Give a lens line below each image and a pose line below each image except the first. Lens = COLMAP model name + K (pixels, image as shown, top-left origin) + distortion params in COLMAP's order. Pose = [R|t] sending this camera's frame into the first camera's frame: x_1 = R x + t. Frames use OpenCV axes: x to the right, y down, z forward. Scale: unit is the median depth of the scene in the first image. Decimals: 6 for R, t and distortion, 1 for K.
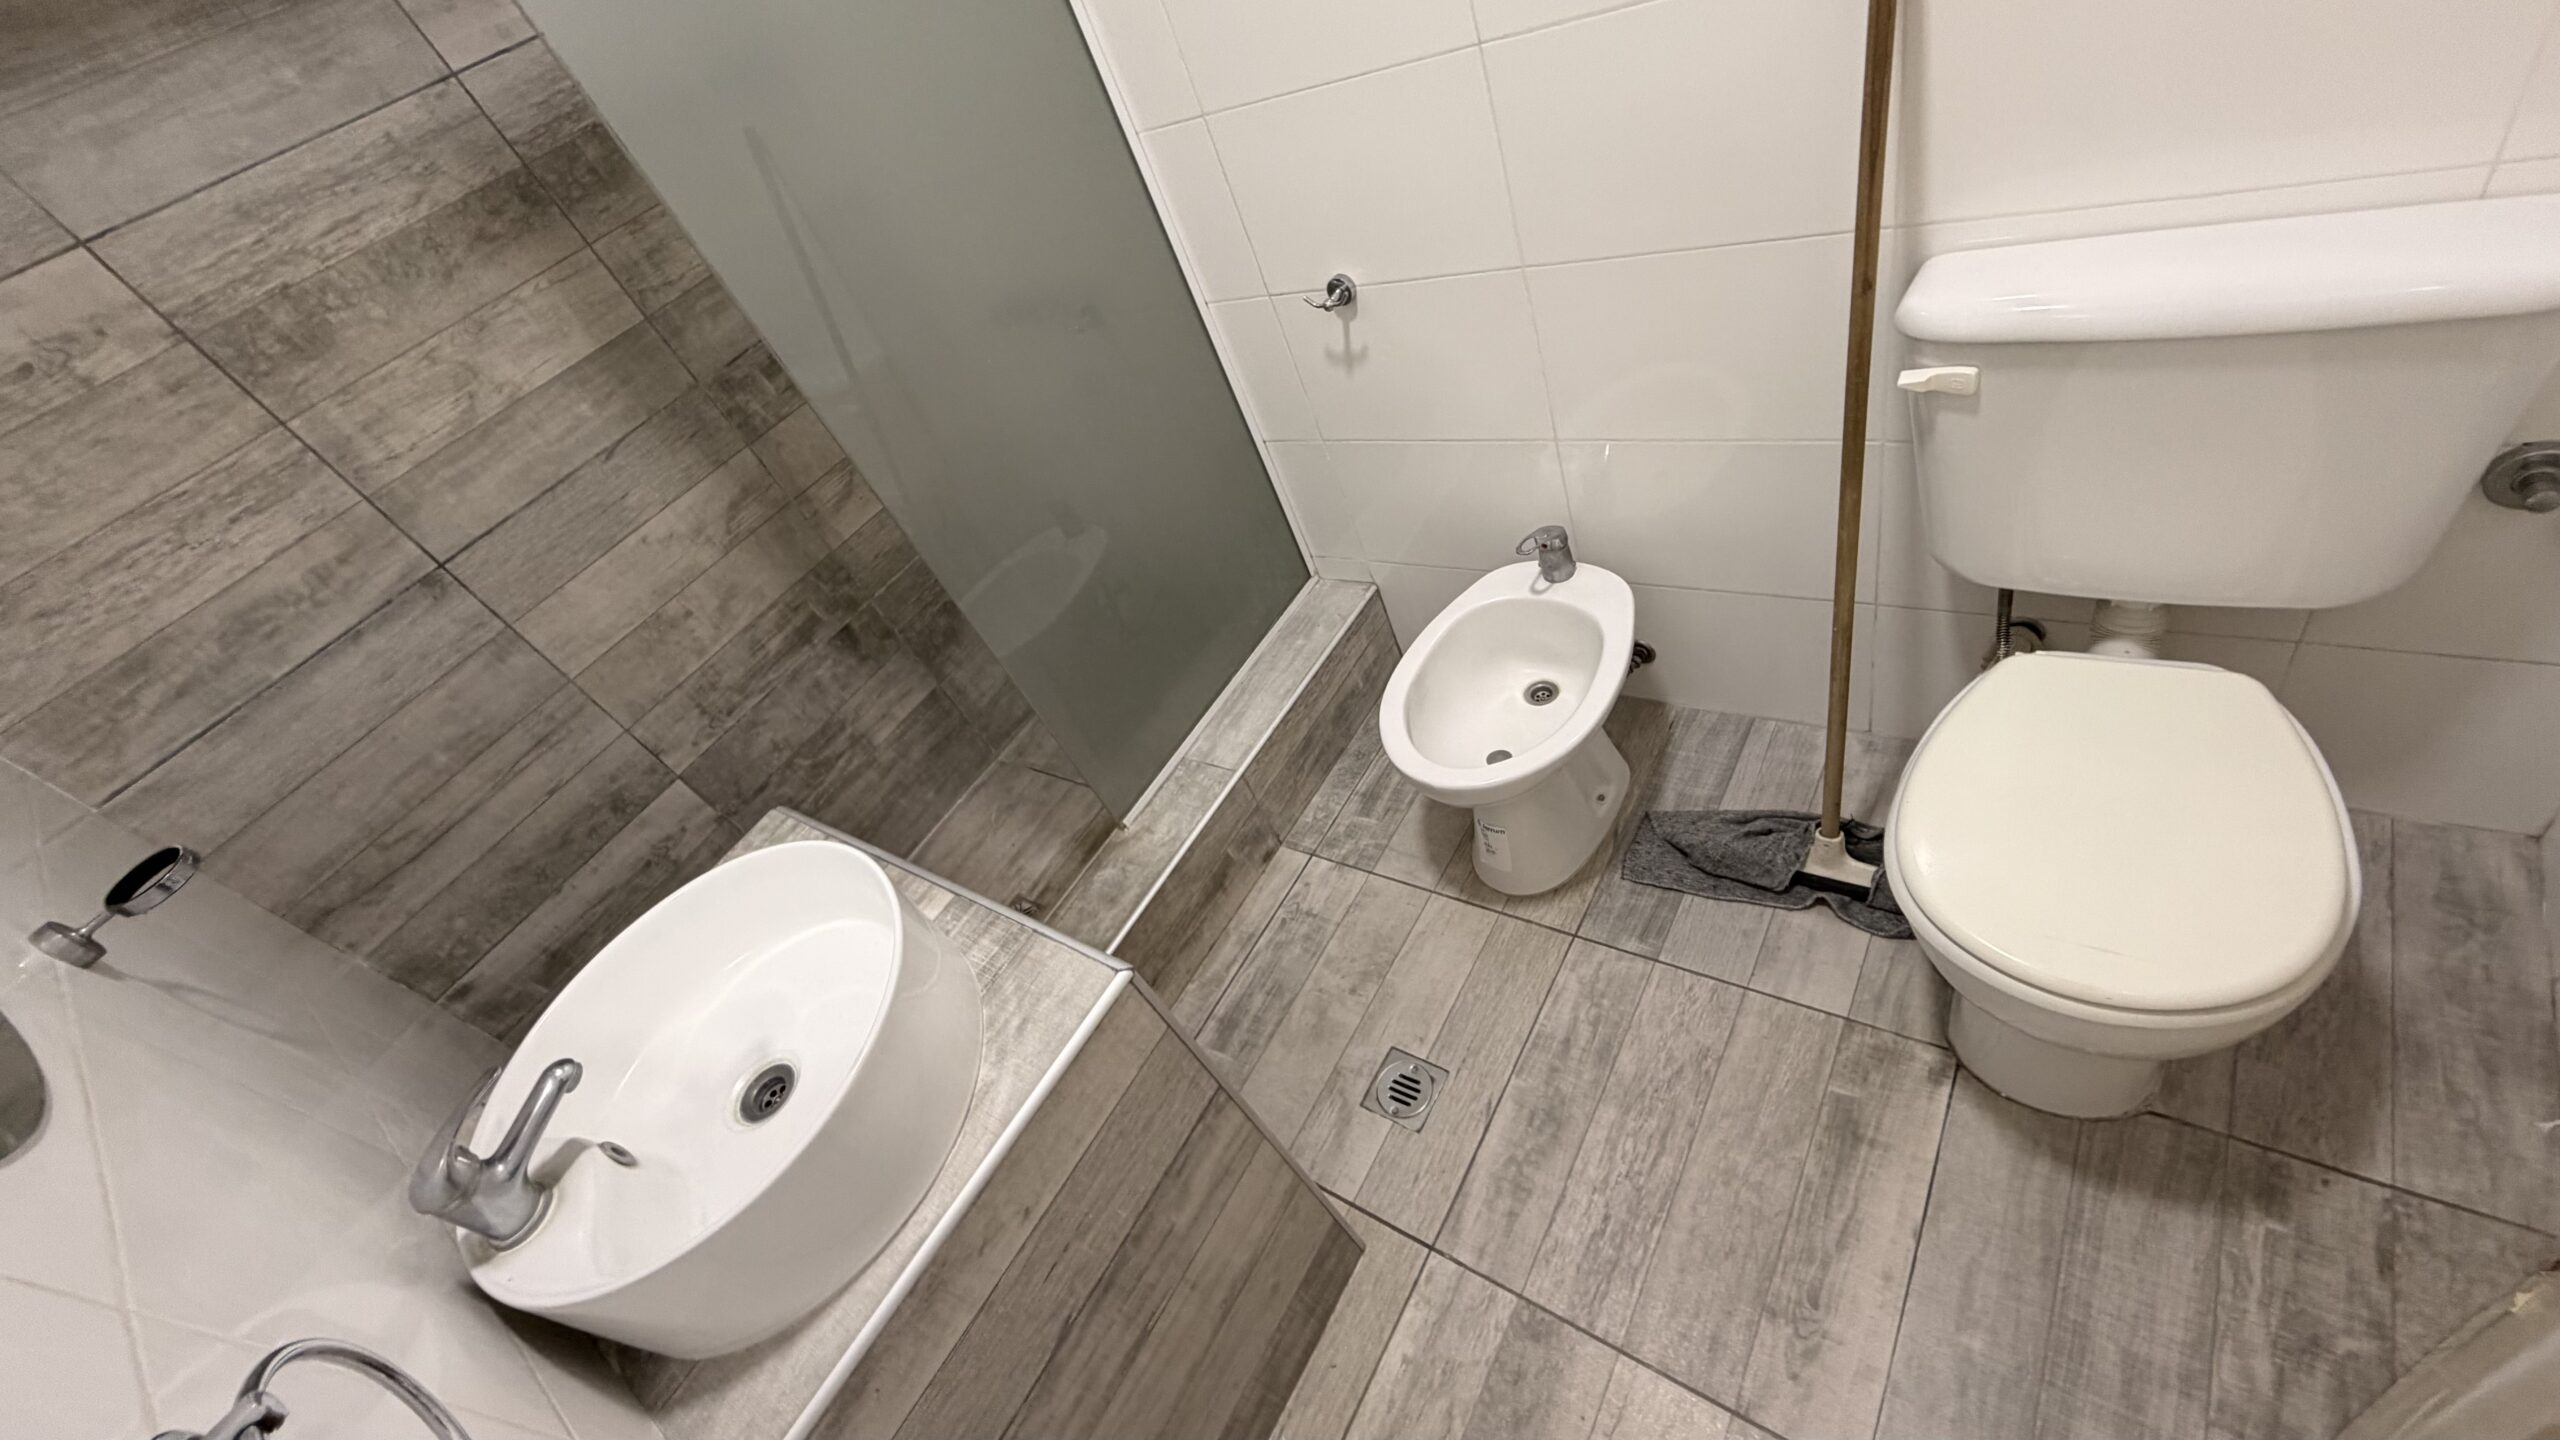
lens RADIAL K [[1006.2, 0, 1277.7], [0, 1006.2, 716.9], [0, 0, 1]] dist [-0.001565, 0.000046]
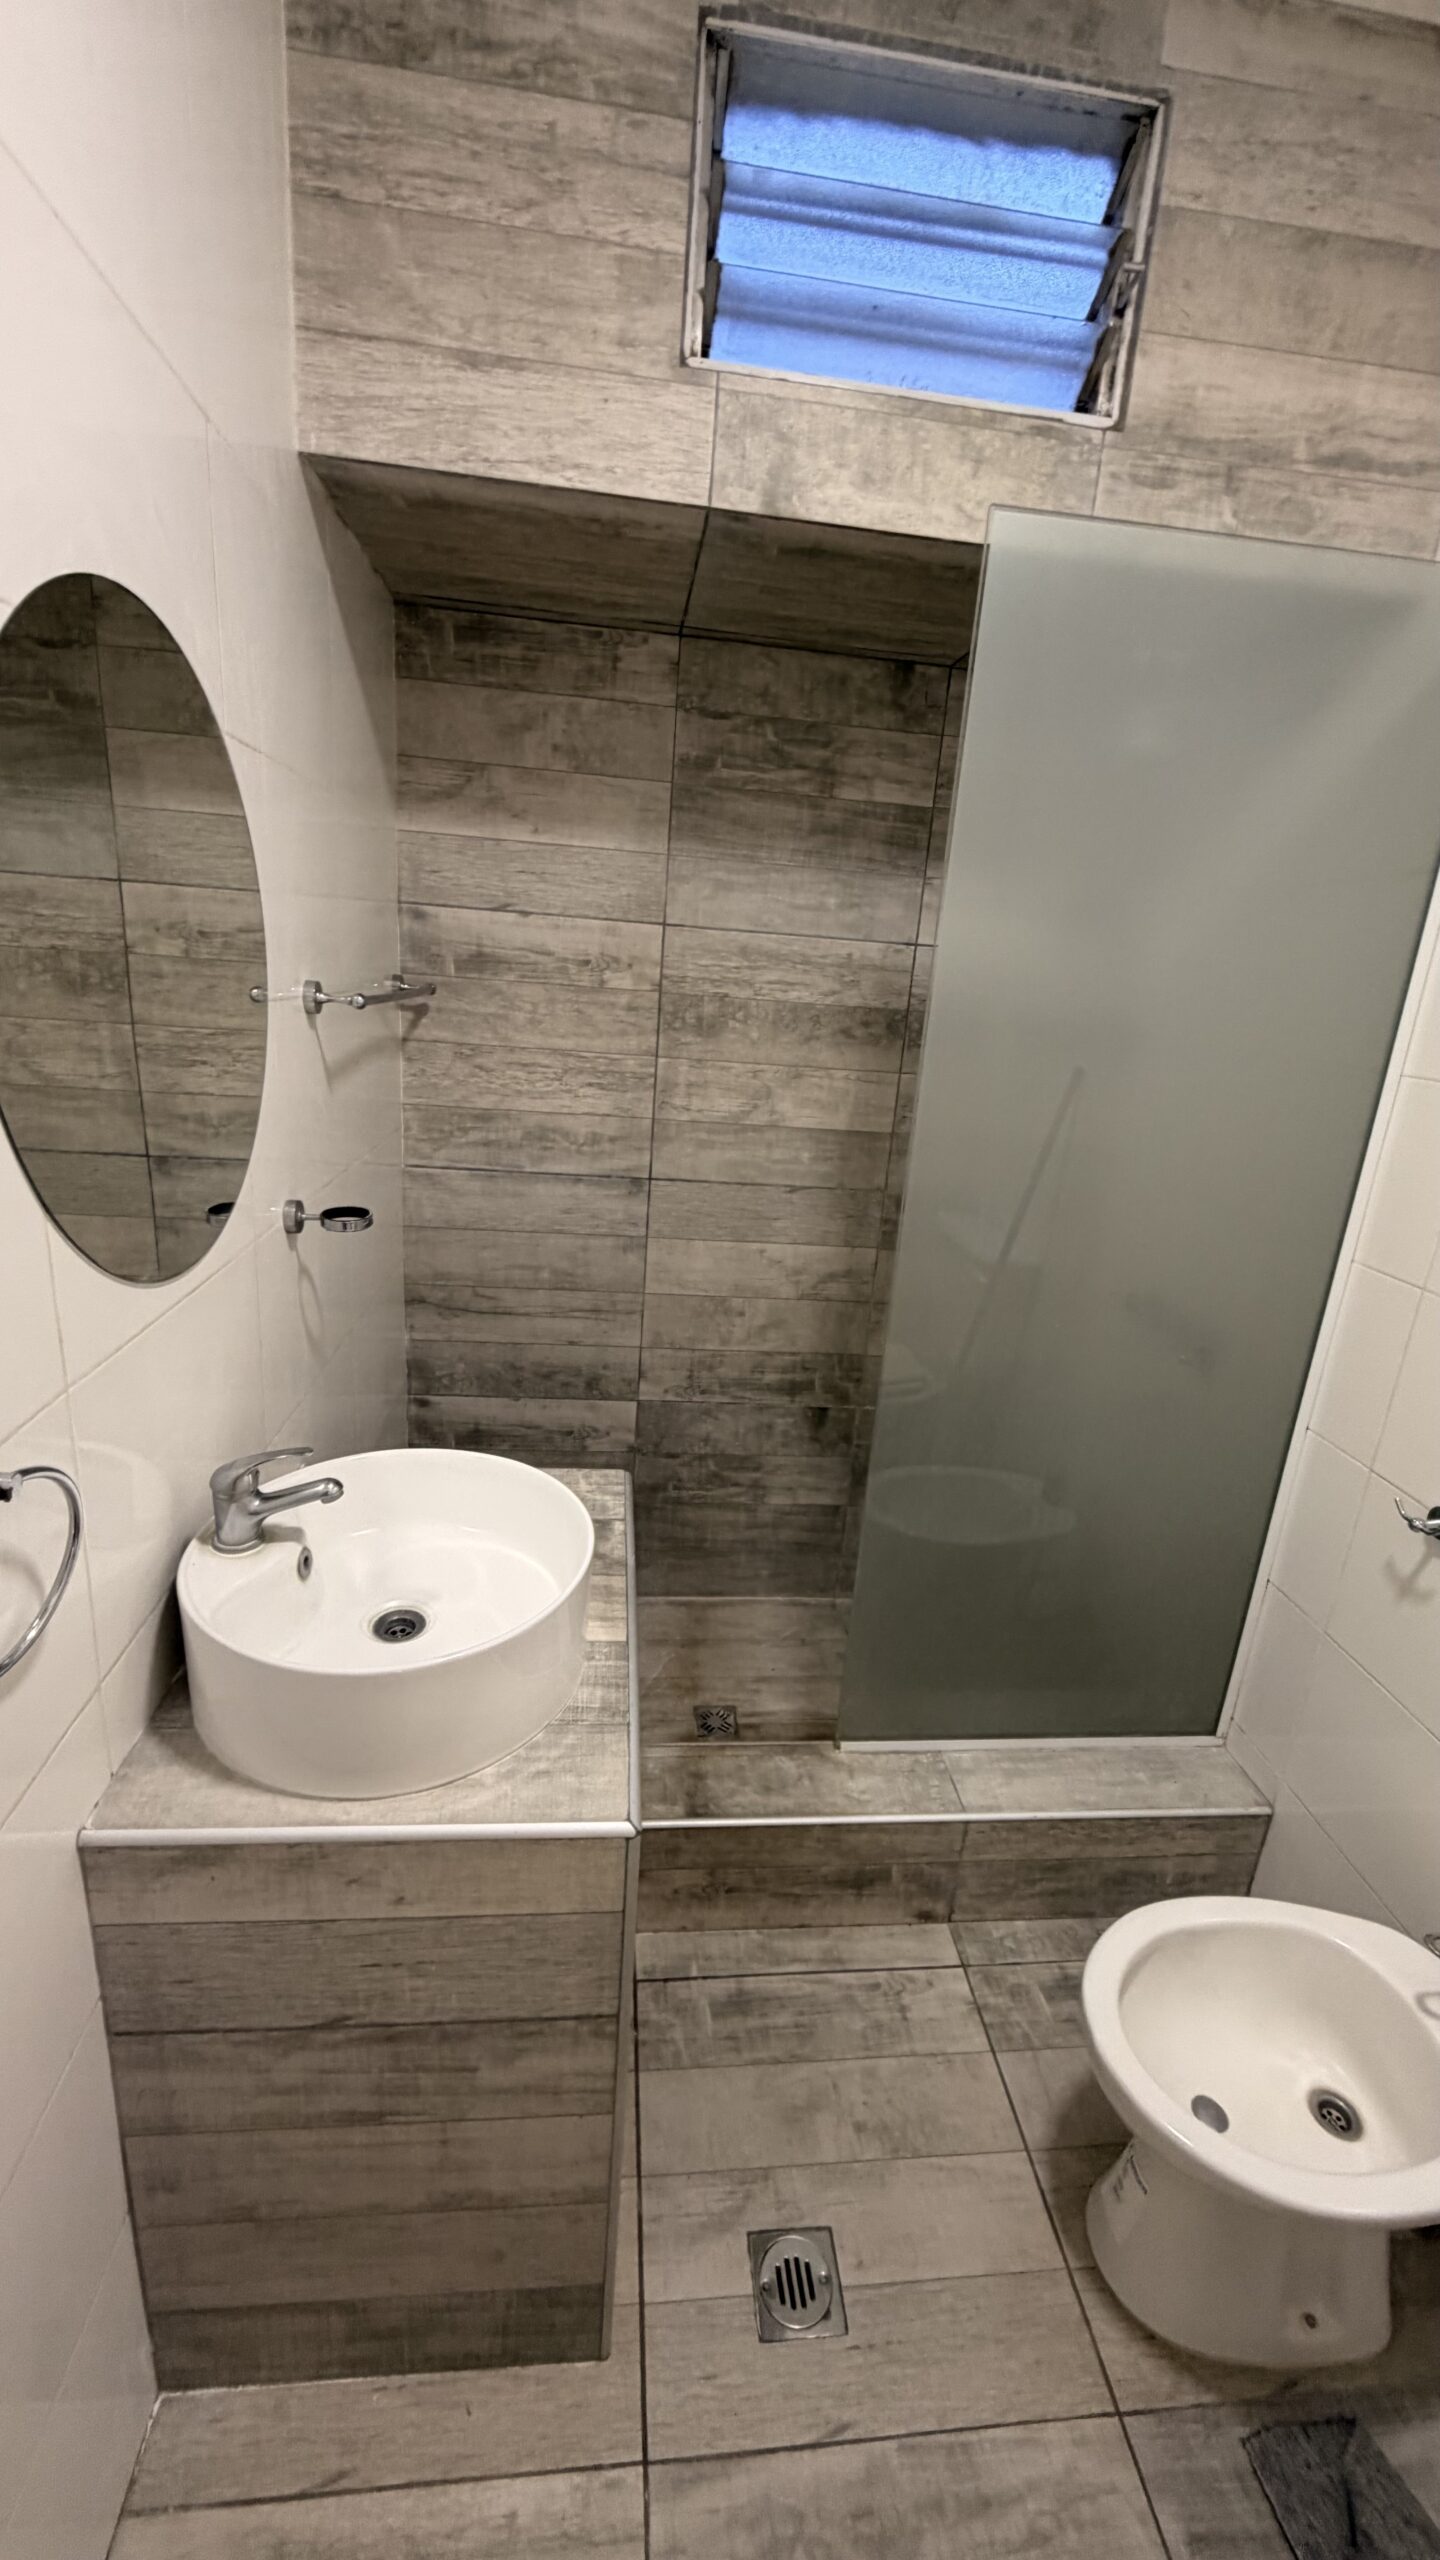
lens RADIAL K [[1006.2, 0, 716.5], [0, 1006.2, 1277.7], [0, 0, 1]] dist [-0.001565, 0.000046]
pose [[0.567028, 0.585525, -0.579344, 0.083684], [-0.740015, 0.671007, -0.046117, -0.068111], [0.361741, 0.454873, 0.813777, -0.008074]]
